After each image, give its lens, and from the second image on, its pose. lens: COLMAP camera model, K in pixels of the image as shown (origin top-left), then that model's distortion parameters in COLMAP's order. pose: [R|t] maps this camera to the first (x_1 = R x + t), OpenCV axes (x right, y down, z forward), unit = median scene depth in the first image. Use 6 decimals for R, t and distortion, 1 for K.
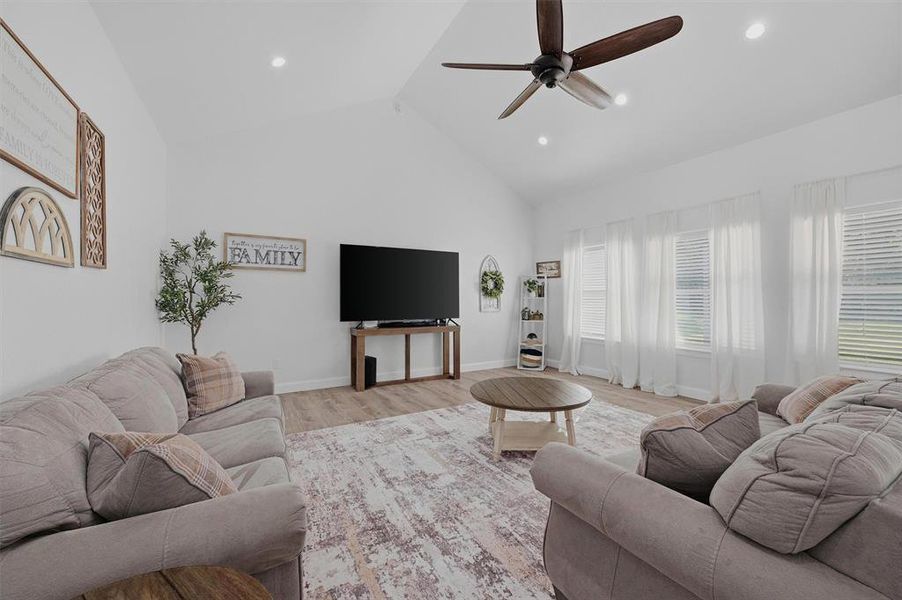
lens RADIAL K [[361.8, 0, 448.9], [0, 361.8, 297.3], [0, 0, 1]] dist [-0.002785, 0.000012]
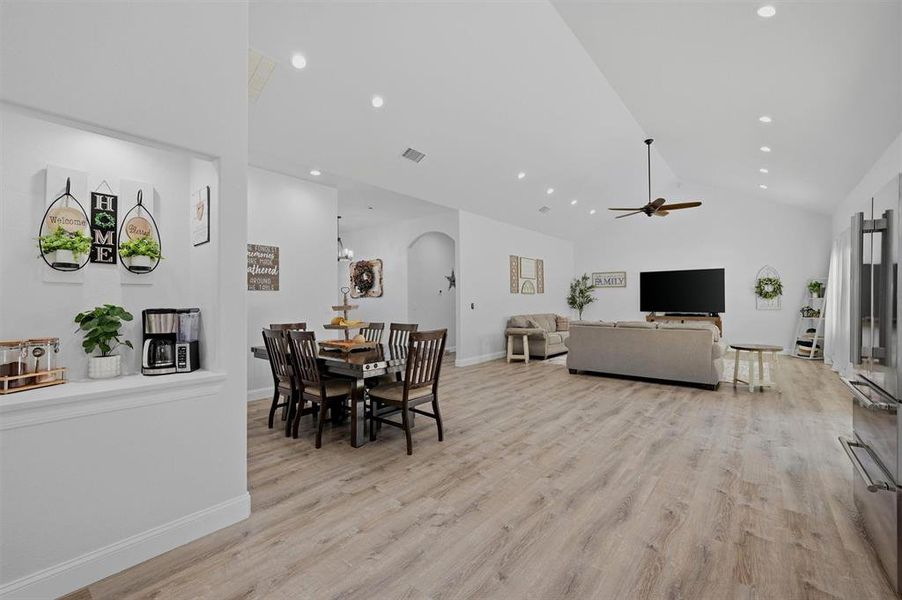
lens RADIAL K [[375.6, 0, 452.2], [0, 375.6, 299.3], [0, 0, 1]] dist [0.001451, -0.000968]
pose [[0.356325, -0.005007, -0.934349, 1.278108], [0.008298, 0.999963, -0.002194, -0.003929], [0.934325, -0.006971, 0.356353, -0.711409]]
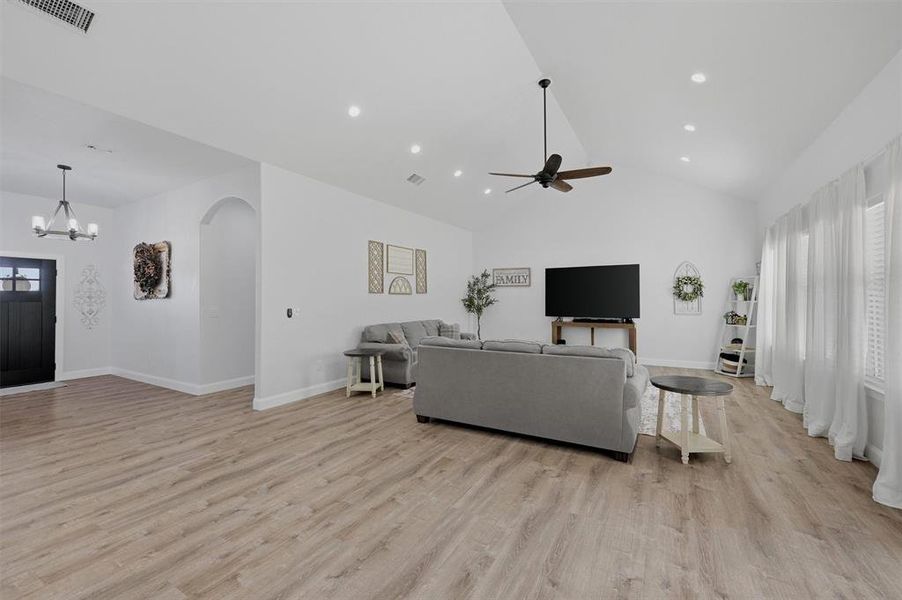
lens RADIAL K [[361.8, 0, 450.3], [0, 361.8, 297.7], [0, 0, 1]] dist [-0.002785, 0.000012]
pose [[0.494111, -0.005732, -0.869380, 0.917844], [0.006607, 0.999974, -0.002838, -0.014464], [0.869374, -0.004341, 0.494136, -0.181949]]
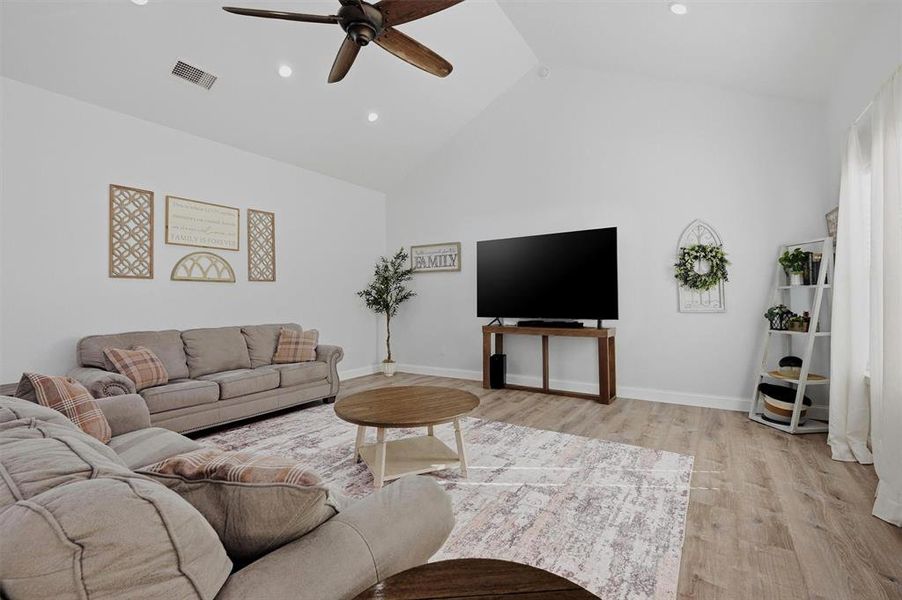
lens RADIAL K [[398.3, 0, 453.6], [0, 398.3, 293.7], [0, 0, 1]] dist [-0.001260, 0.001831]
pose [[0.457212, -0.019199, -0.889150, 0.683985], [0.014088, 0.999798, -0.014344, 0.016190], [0.889246, -0.005969, 0.457390, 0.428033]]
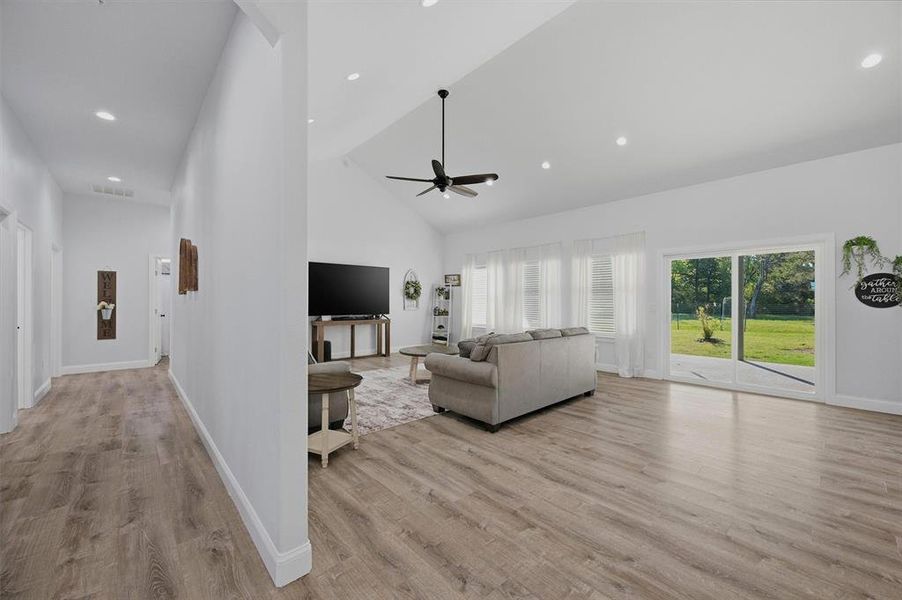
lens RADIAL K [[361.8, 0, 445.4], [0, 361.8, 300.4], [0, 0, 1]] dist [-0.002785, 0.000012]
pose [[0.979220, 0.006132, 0.202710, -0.052424], [-0.006356, 0.999980, 0.000452, 0.002591], [-0.202704, -0.001731, 0.979239, -0.514300]]
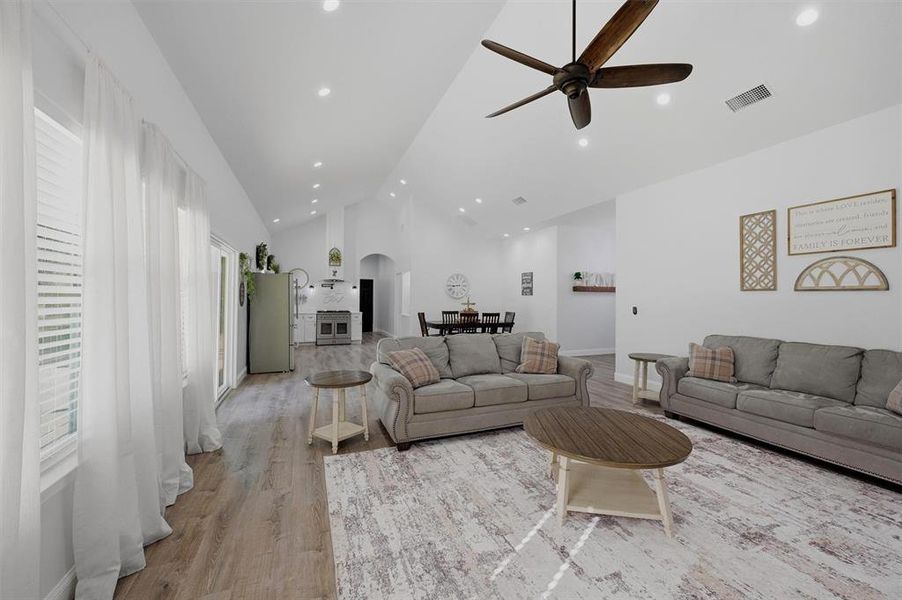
lens RADIAL K [[361.8, 0, 452.4], [0, 361.8, 293.7], [0, 0, 1]] dist [-0.002785, 0.000012]
pose [[-0.991267, -0.003351, 0.131831, 0.275870], [-0.005457, 0.999863, -0.015622, -0.011457], [-0.131760, -0.016205, -0.991149, 1.144783]]
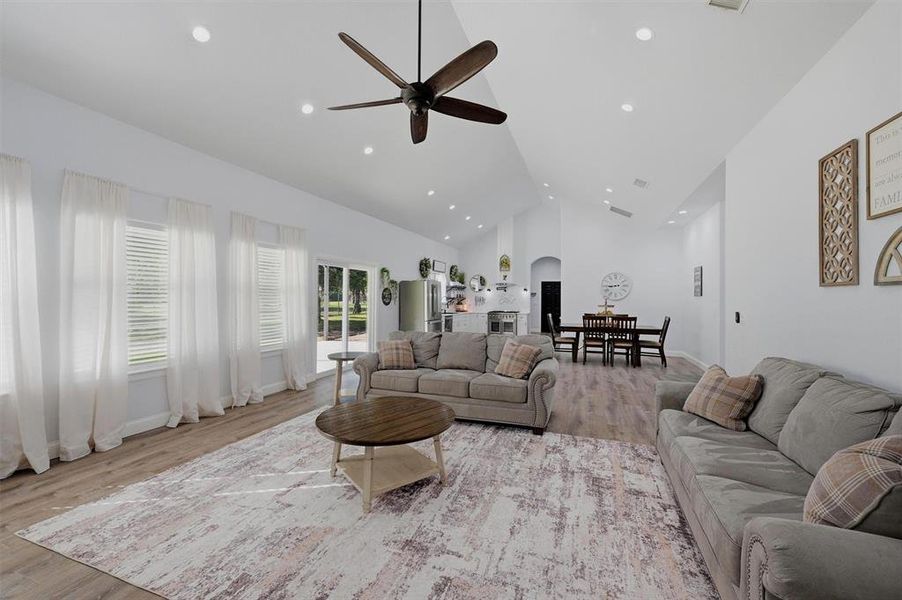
lens RADIAL K [[361.8, 0, 457.2], [0, 361.8, 297.8], [0, 0, 1]] dist [-0.002785, 0.000012]
pose [[-0.654732, 0.000545, 0.755861, -0.346831], [-0.005215, 0.999973, -0.005239, -0.014676], [-0.755843, -0.007372, -0.654711, 0.914056]]
